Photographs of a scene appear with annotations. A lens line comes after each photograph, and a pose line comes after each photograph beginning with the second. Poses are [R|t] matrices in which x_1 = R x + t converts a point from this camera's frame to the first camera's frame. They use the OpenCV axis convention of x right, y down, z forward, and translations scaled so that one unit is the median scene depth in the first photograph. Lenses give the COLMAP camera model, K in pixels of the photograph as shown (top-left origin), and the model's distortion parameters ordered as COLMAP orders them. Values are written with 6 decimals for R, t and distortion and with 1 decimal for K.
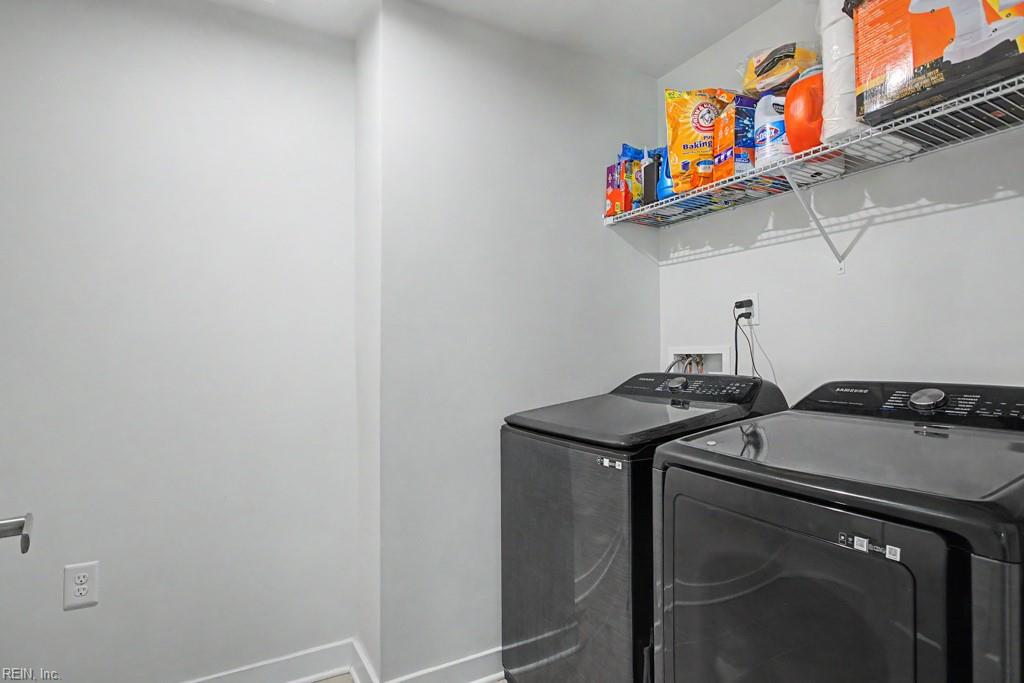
lens RADIAL K [[538.6, 0, 514.0], [0, 538.6, 344.0], [0, 0, 1]] dist [-0.004887, -0.000560]
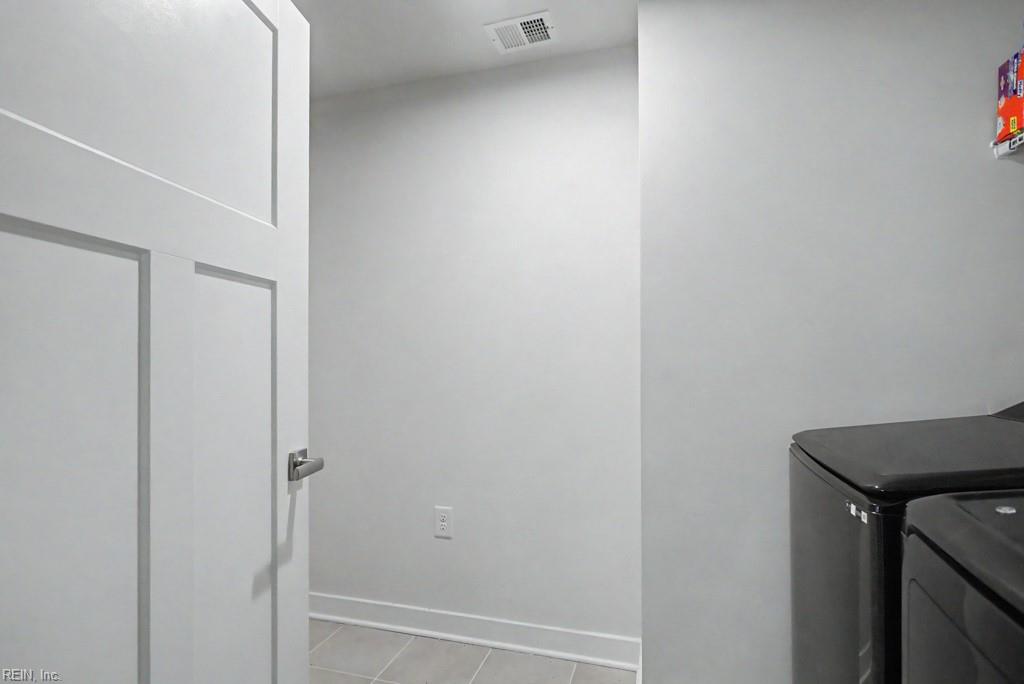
lens RADIAL K [[538.6, 0, 513.2], [0, 538.6, 347.4], [0, 0, 1]] dist [-0.004887, -0.000560]
pose [[0.694084, -0.009708, -0.719828, 0.270366], [0.014027, 0.999902, 0.000040, 0.001964], [0.719757, -0.010125, 0.694152, 0.147533]]
